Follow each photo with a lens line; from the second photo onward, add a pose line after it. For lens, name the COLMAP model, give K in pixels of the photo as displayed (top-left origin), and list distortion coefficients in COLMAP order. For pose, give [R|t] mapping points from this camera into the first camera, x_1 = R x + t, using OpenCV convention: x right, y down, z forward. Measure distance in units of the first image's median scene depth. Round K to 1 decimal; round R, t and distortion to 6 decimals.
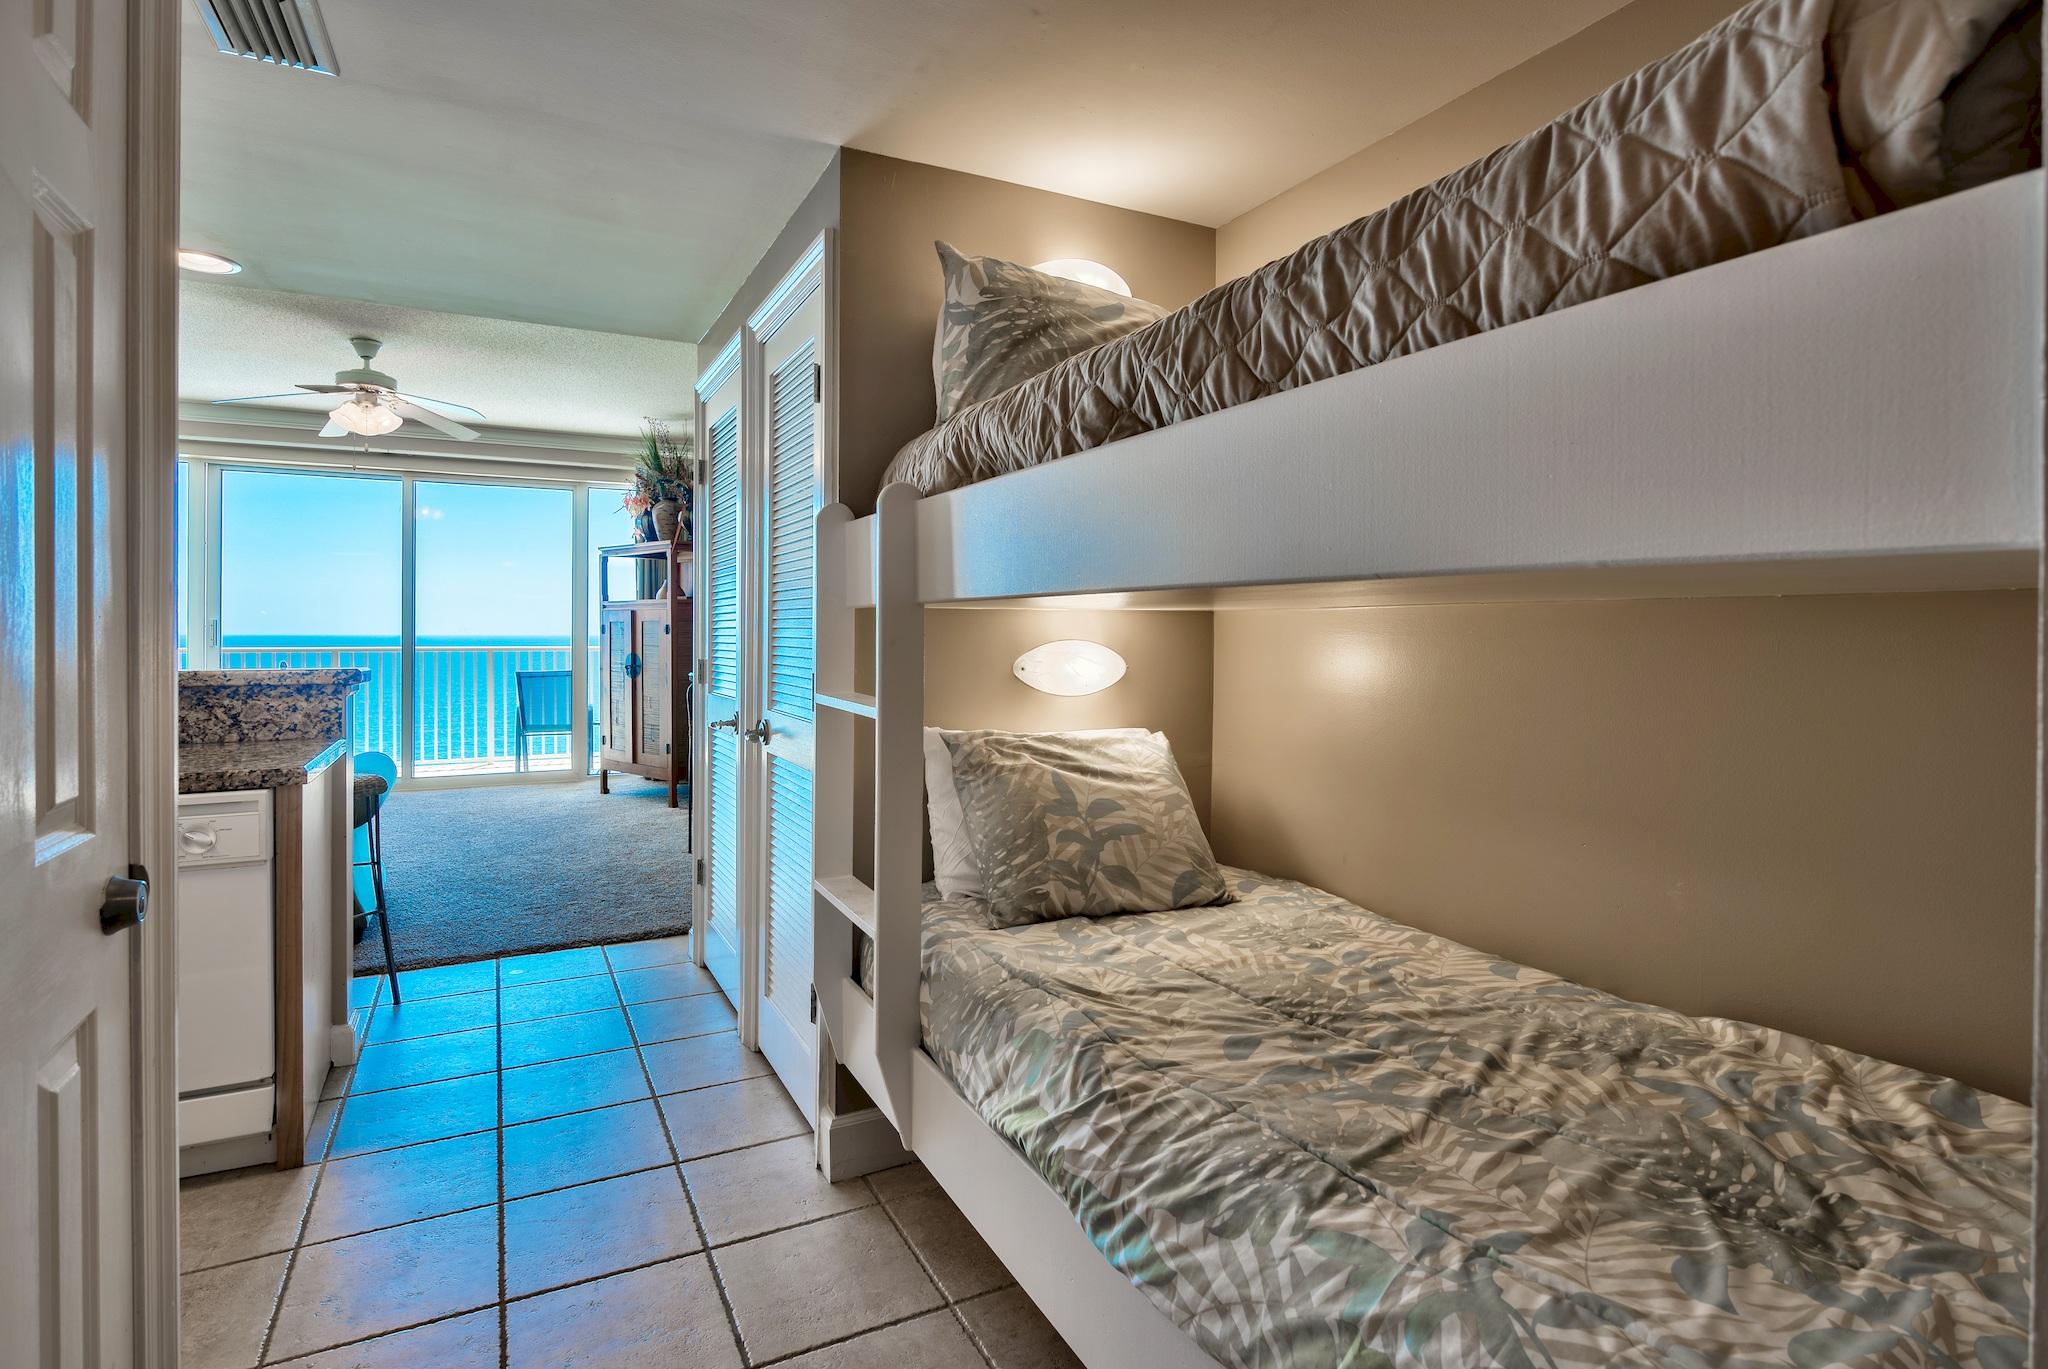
lens RADIAL K [[1014.8, 0, 1000.9], [0, 1014.8, 634.7], [0, 0, 1]] dist [-0.002633, -0.001433]
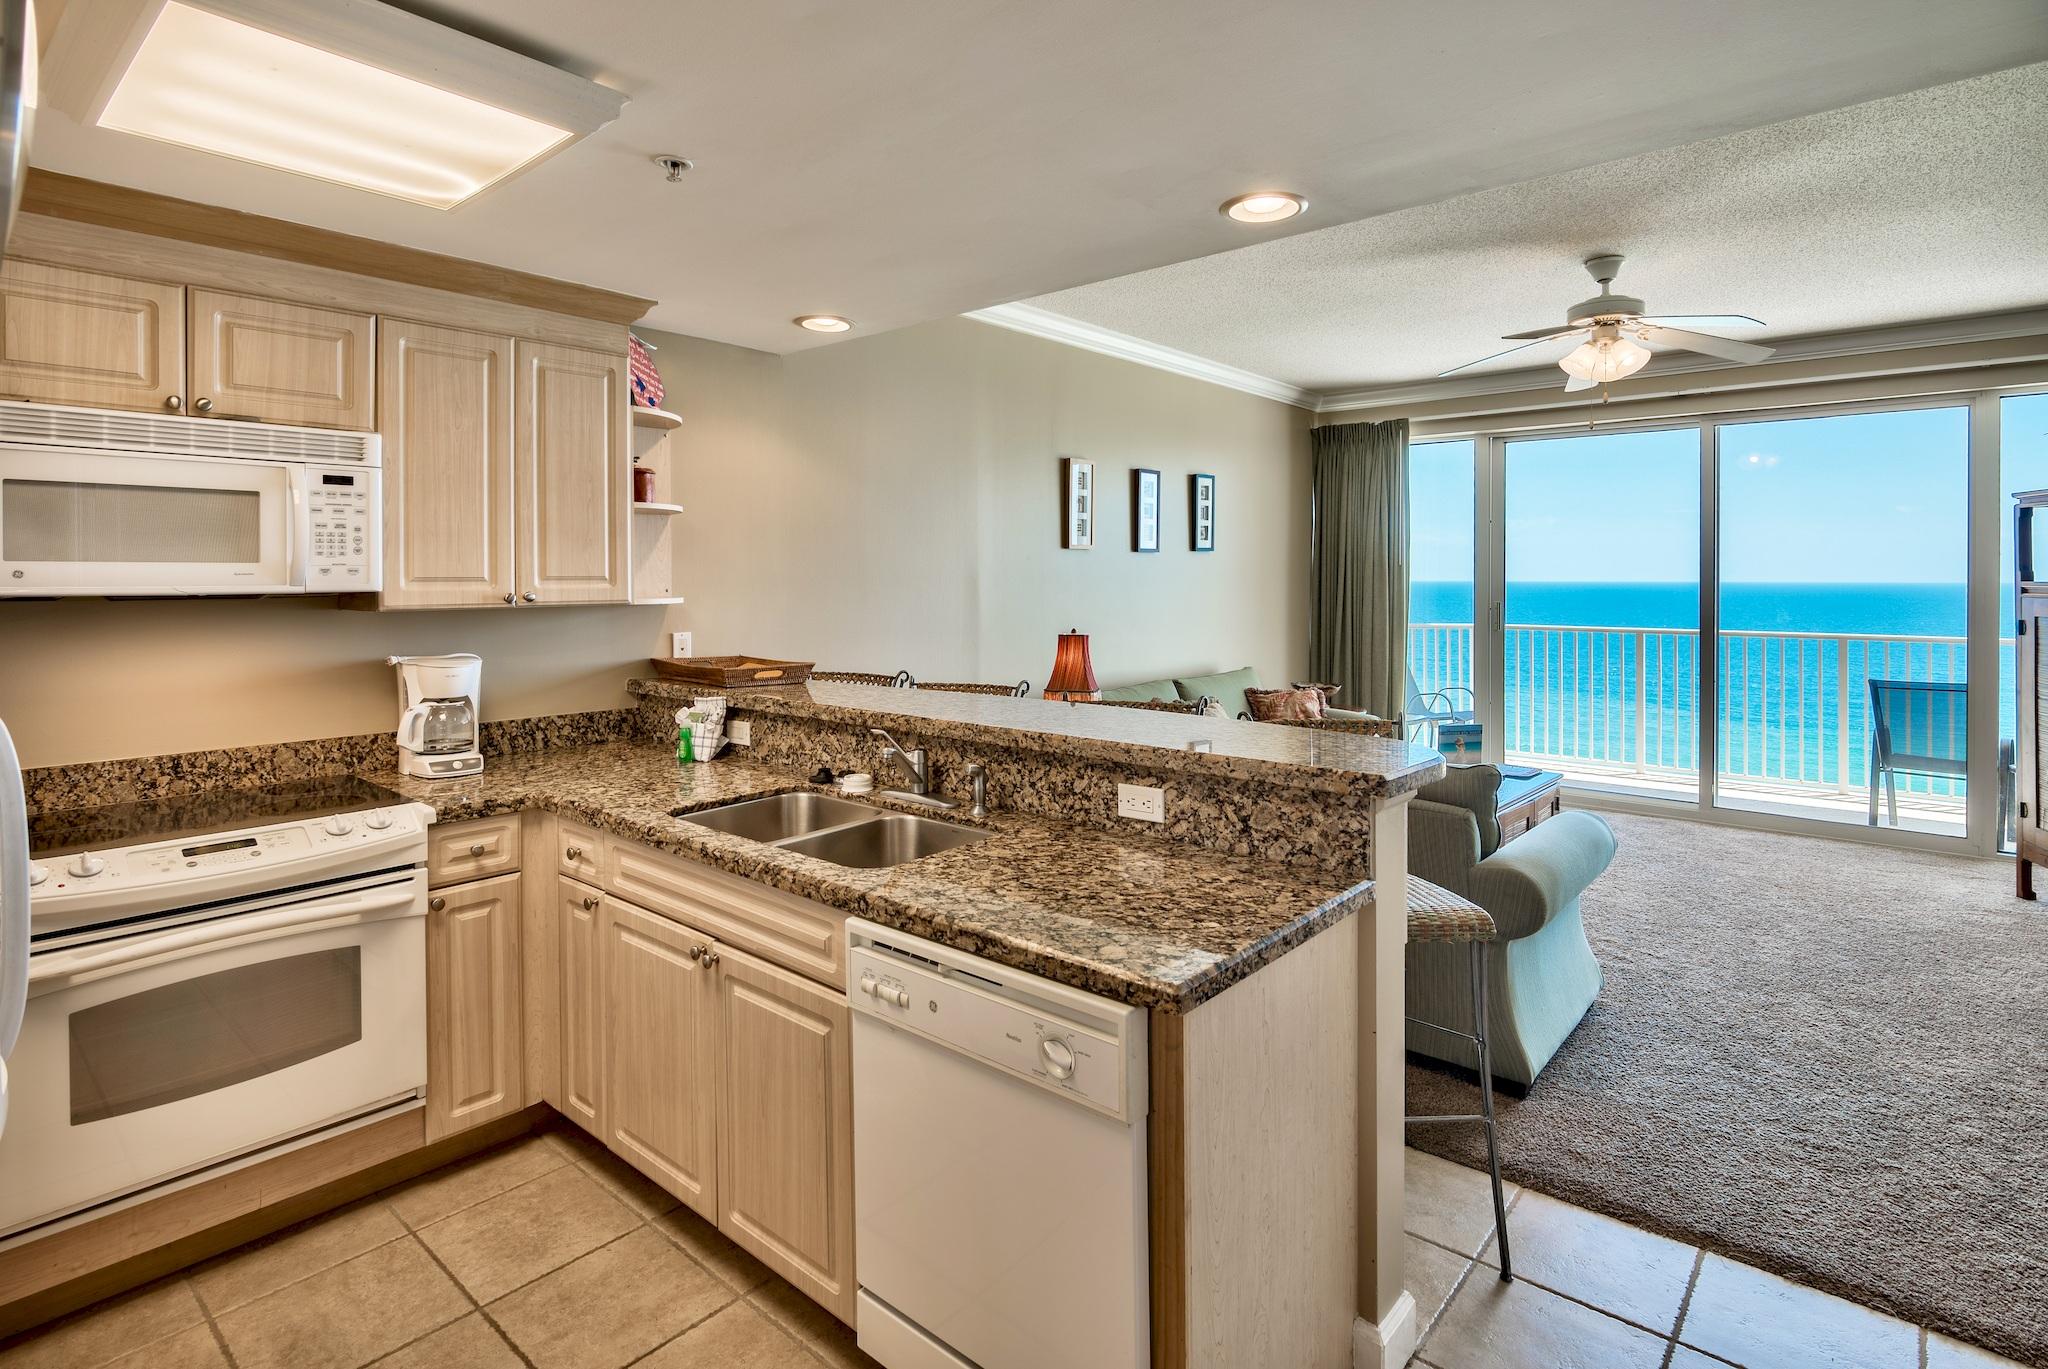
lens RADIAL K [[1014.8, 0, 1035.2], [0, 1014.8, 580.9], [0, 0, 1]] dist [-0.002633, -0.001433]
pose [[0.378194, 0.003588, -0.925719, -0.075793], [-0.000824, 0.999993, 0.003540, -0.047522], [0.925726, -0.000576, 0.378195, 0.306711]]
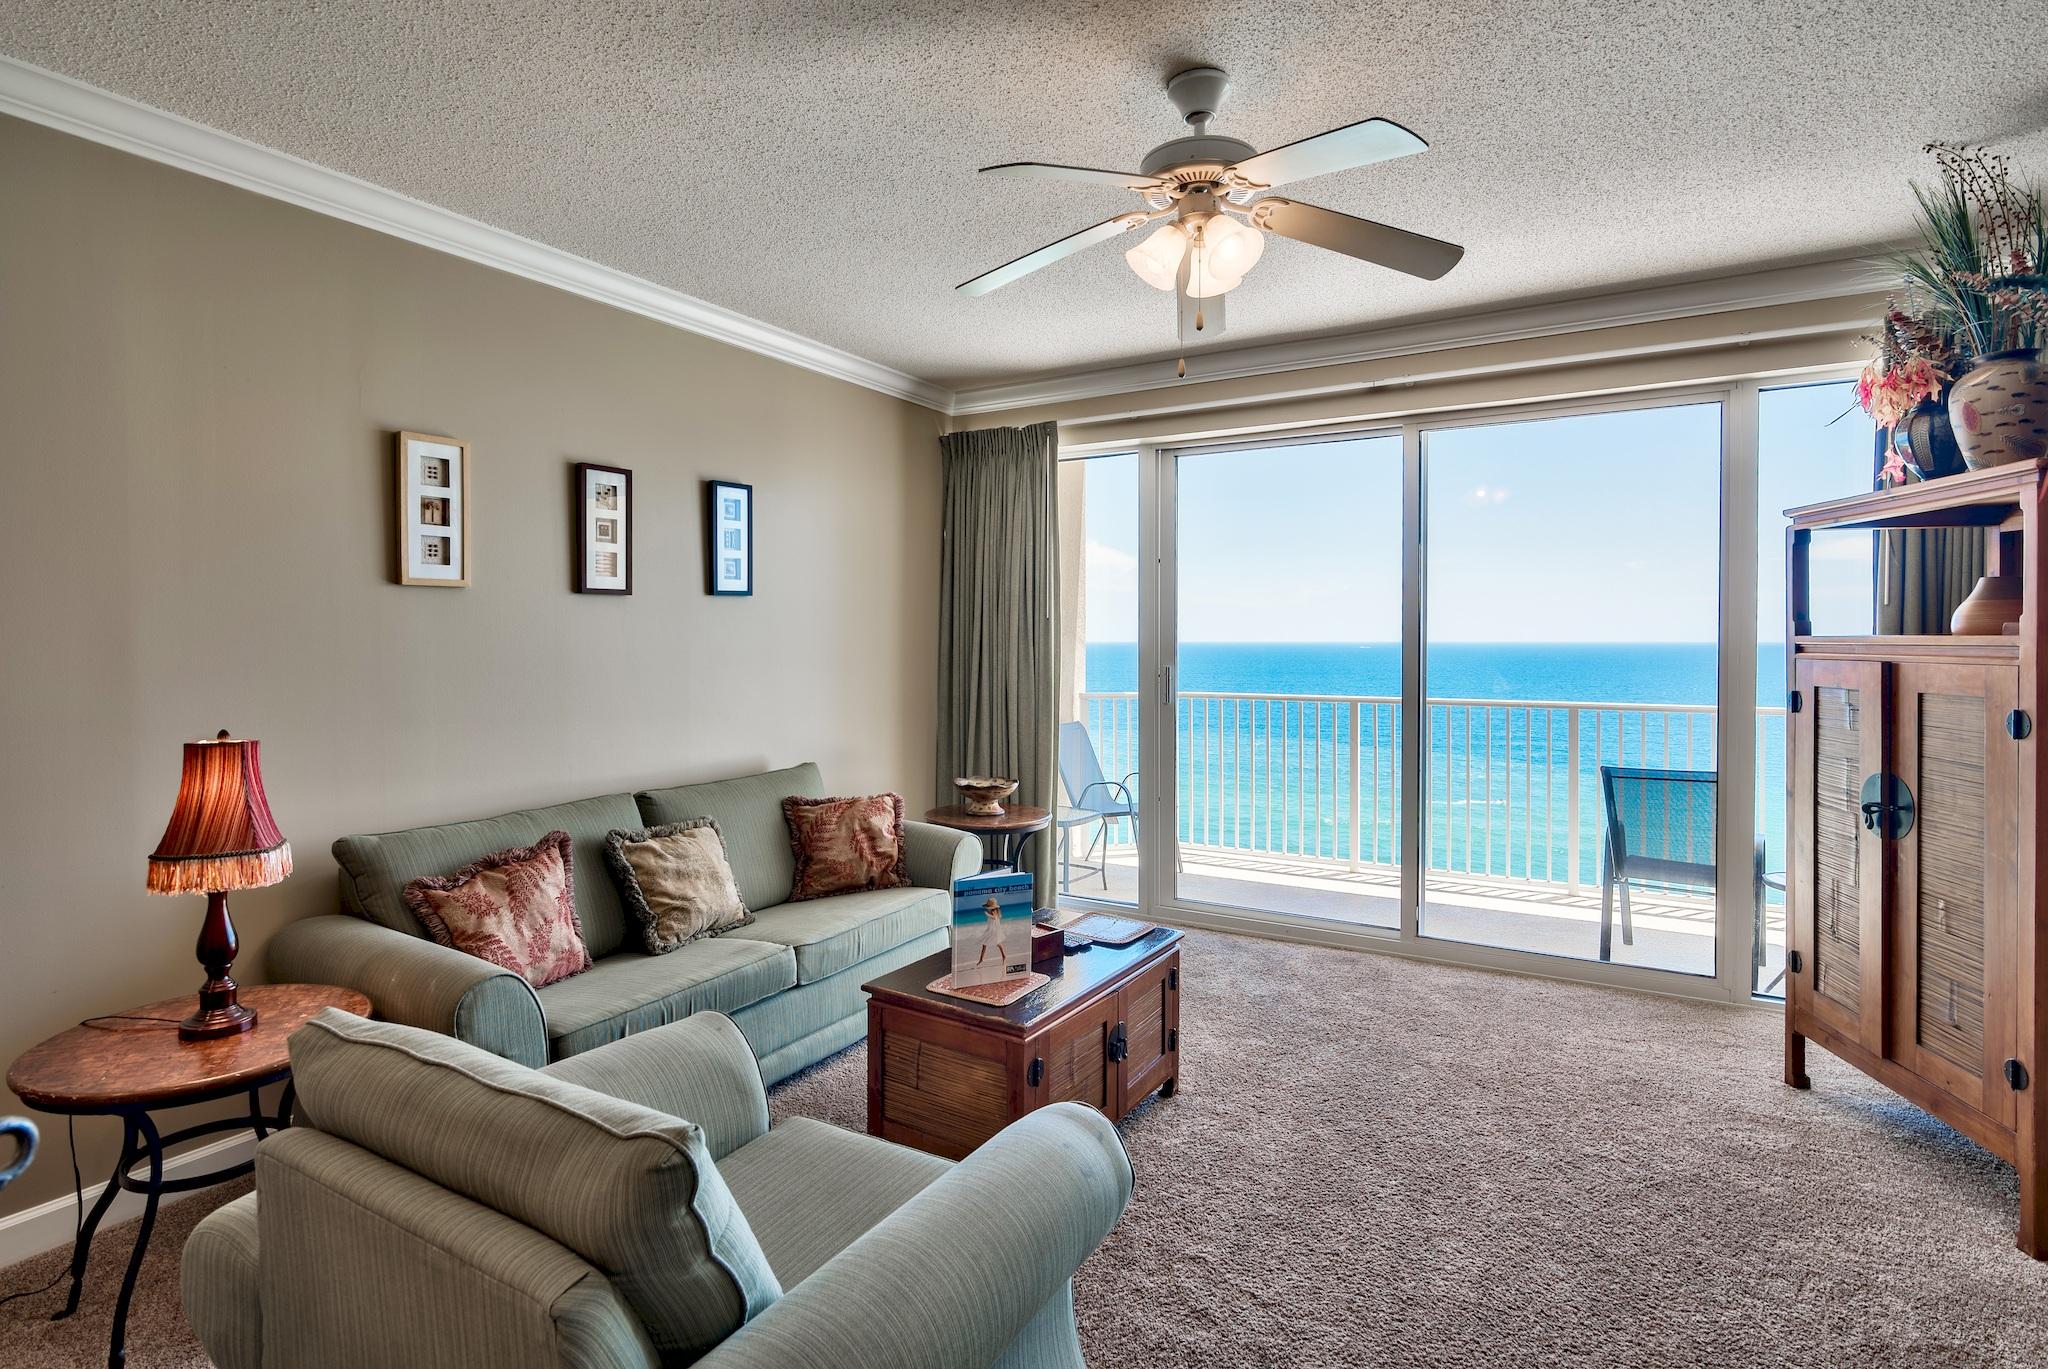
lens RADIAL K [[1014.8, 0, 1039.8], [0, 1014.8, 656.1], [0, 0, 1]] dist [-0.002633, -0.001433]
pose [[0.539270, 0.012504, -0.842040, -0.284181], [0.001110, 0.999878, 0.015559, -0.042696], [0.842132, -0.009325, 0.539191, 0.696357]]
